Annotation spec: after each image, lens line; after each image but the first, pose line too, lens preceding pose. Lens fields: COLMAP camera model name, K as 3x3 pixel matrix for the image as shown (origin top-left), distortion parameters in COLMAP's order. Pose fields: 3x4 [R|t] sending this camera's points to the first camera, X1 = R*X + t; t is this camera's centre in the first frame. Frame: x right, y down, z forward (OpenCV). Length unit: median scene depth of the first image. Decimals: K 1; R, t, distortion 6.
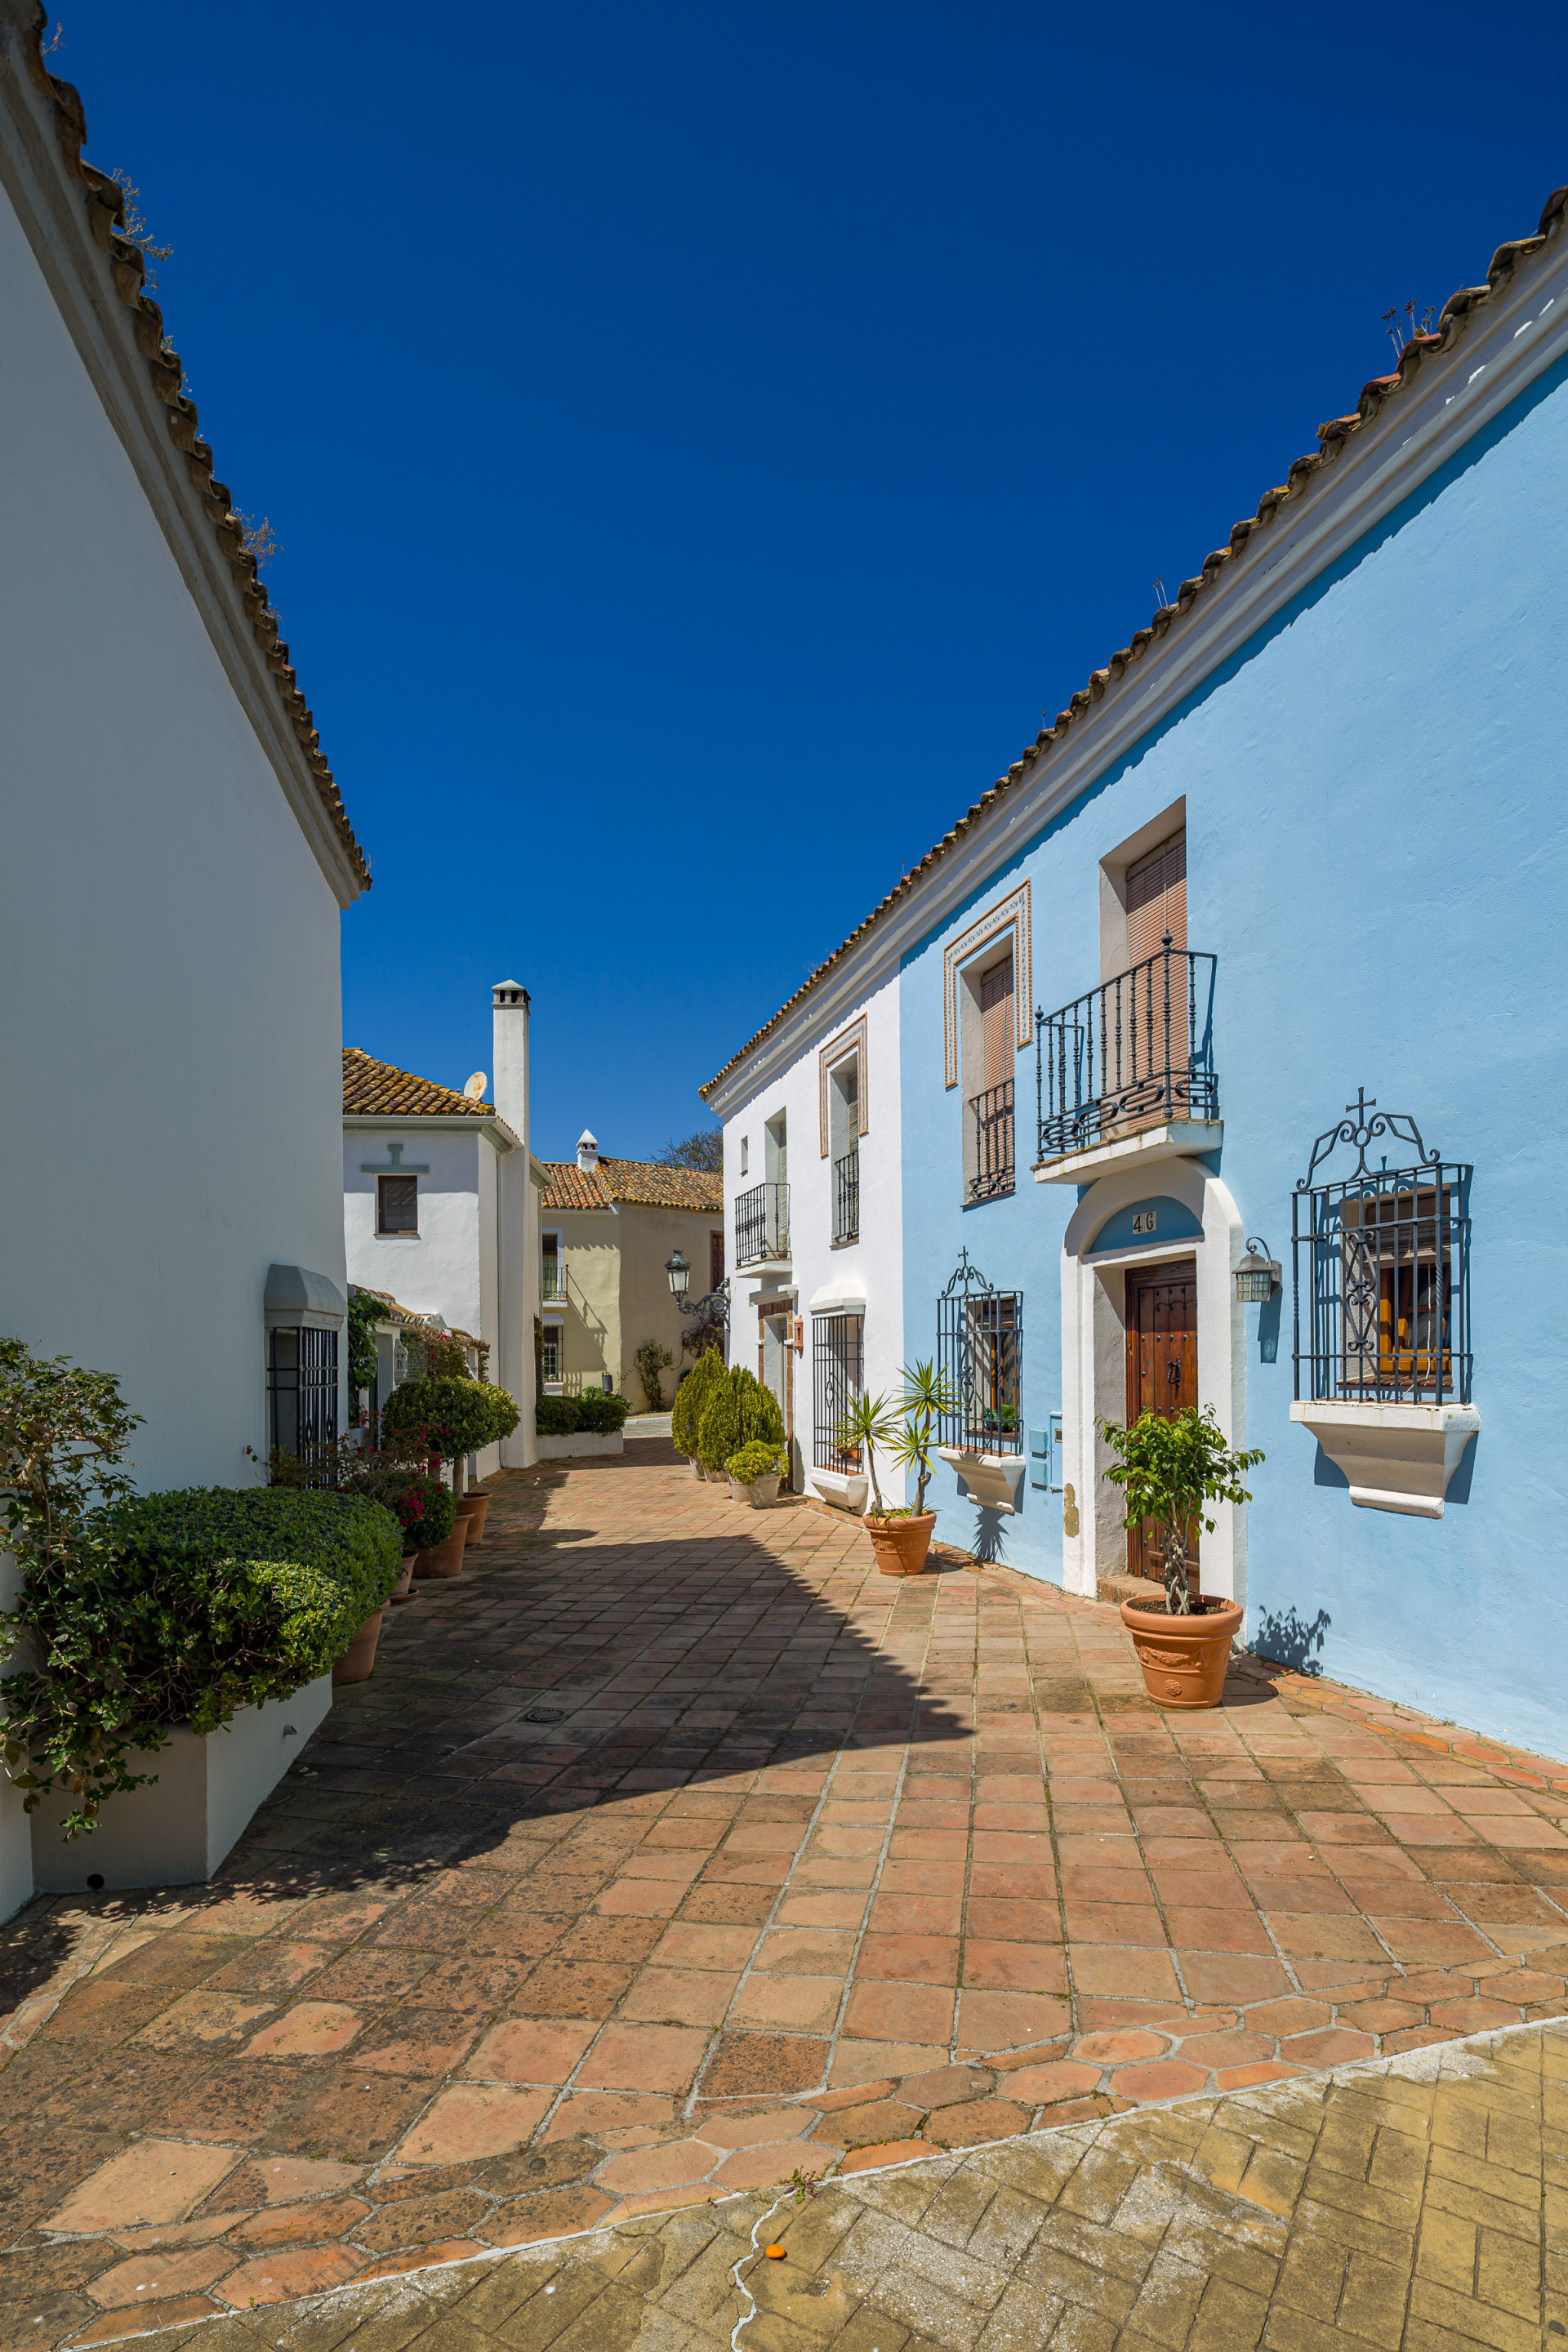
lens RADIAL K [[1141.6, 0, 798.1], [0, 1141.6, 1252.6], [0, 0, 1]] dist [-0.001097, -0.003897]
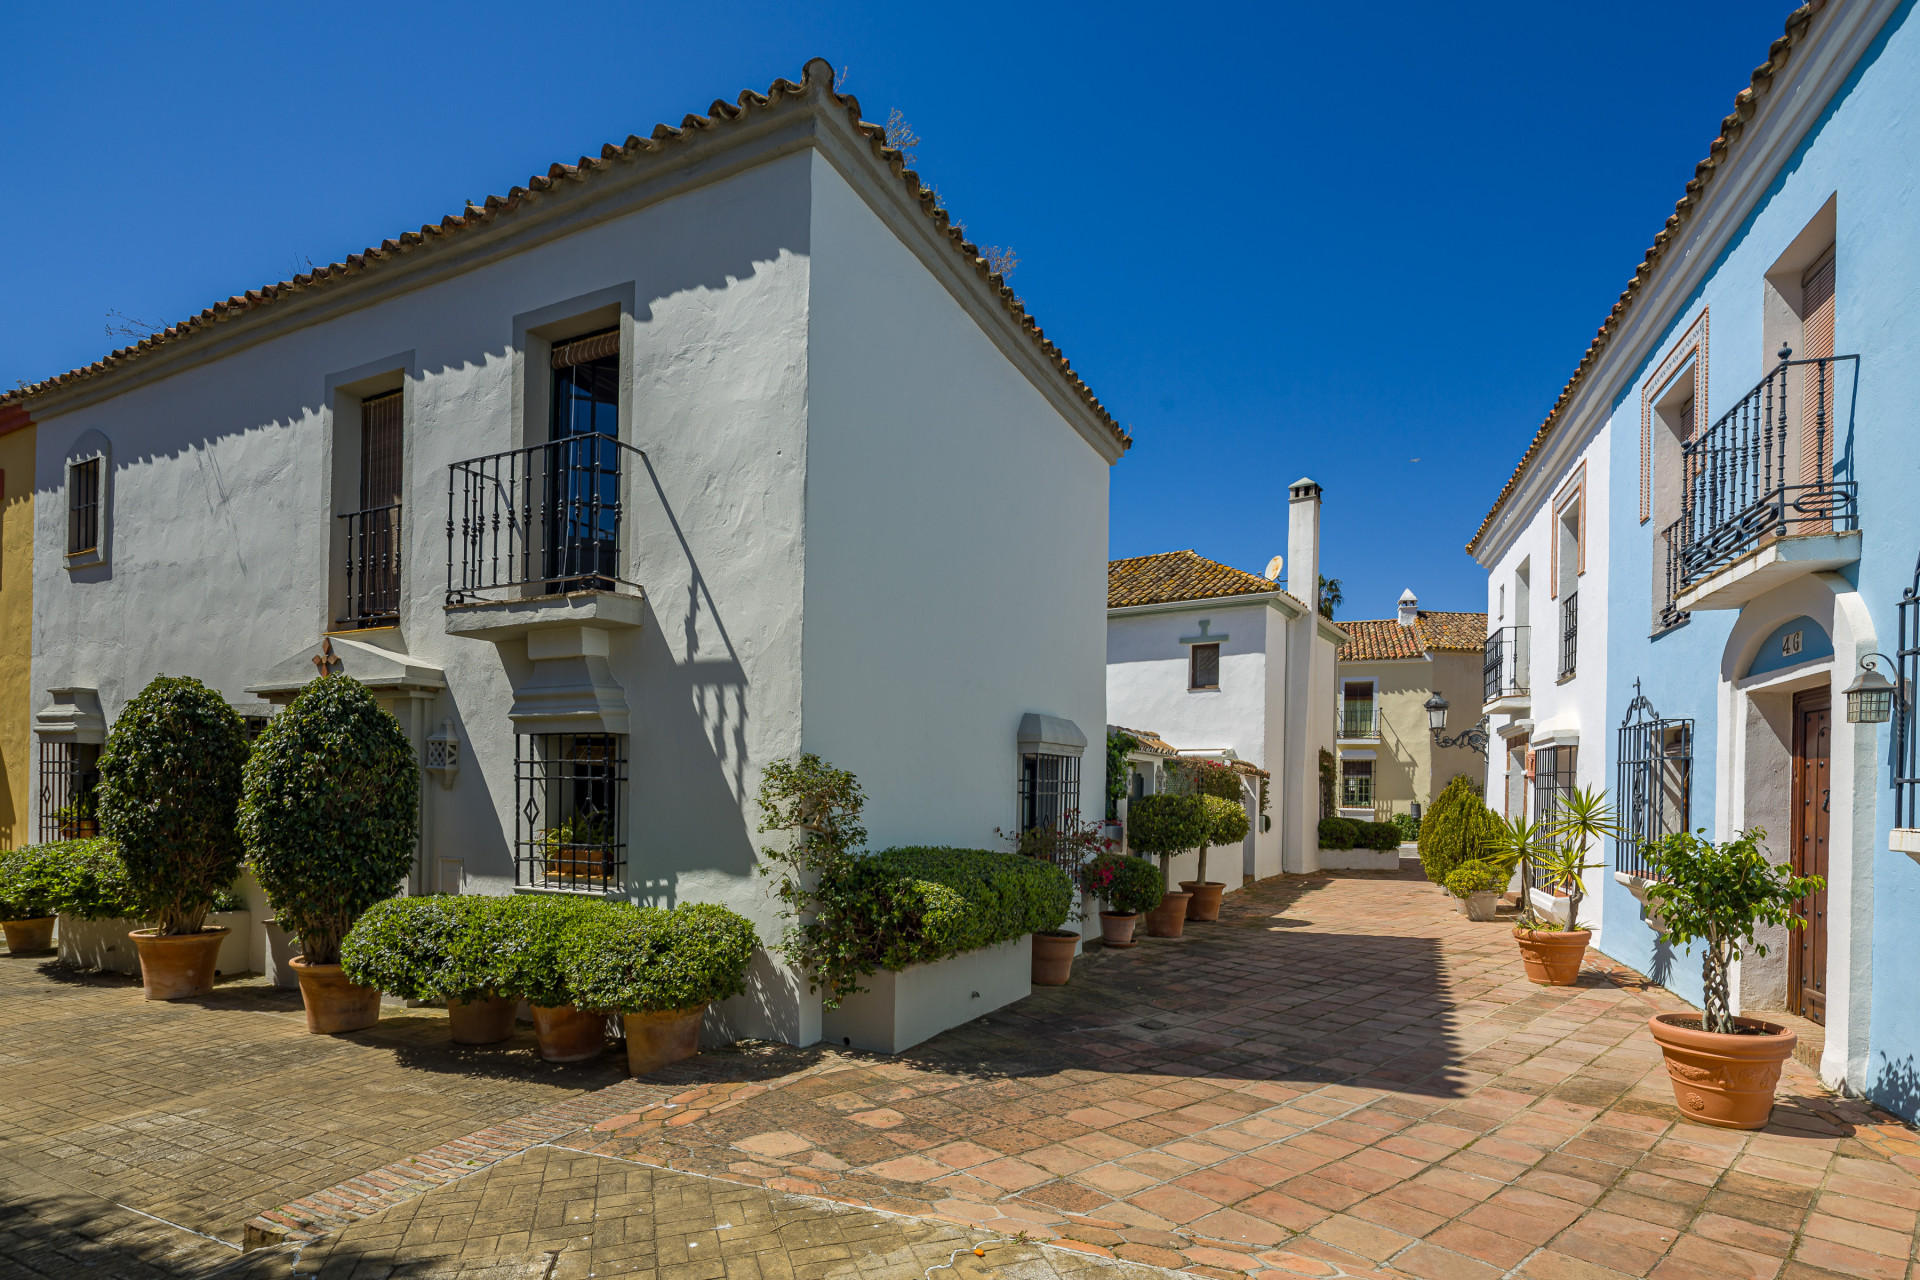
lens RADIAL K [[931.9, 0, 956.6], [0, 931.9, 653.5], [0, 0, 1]] dist [-0.001097, -0.003897]
pose [[0.780040, -0.068454, -0.621974, 0.246708], [0.035814, 0.997253, -0.064842, 0.007537], [0.624704, 0.028304, 0.780349, -0.052151]]
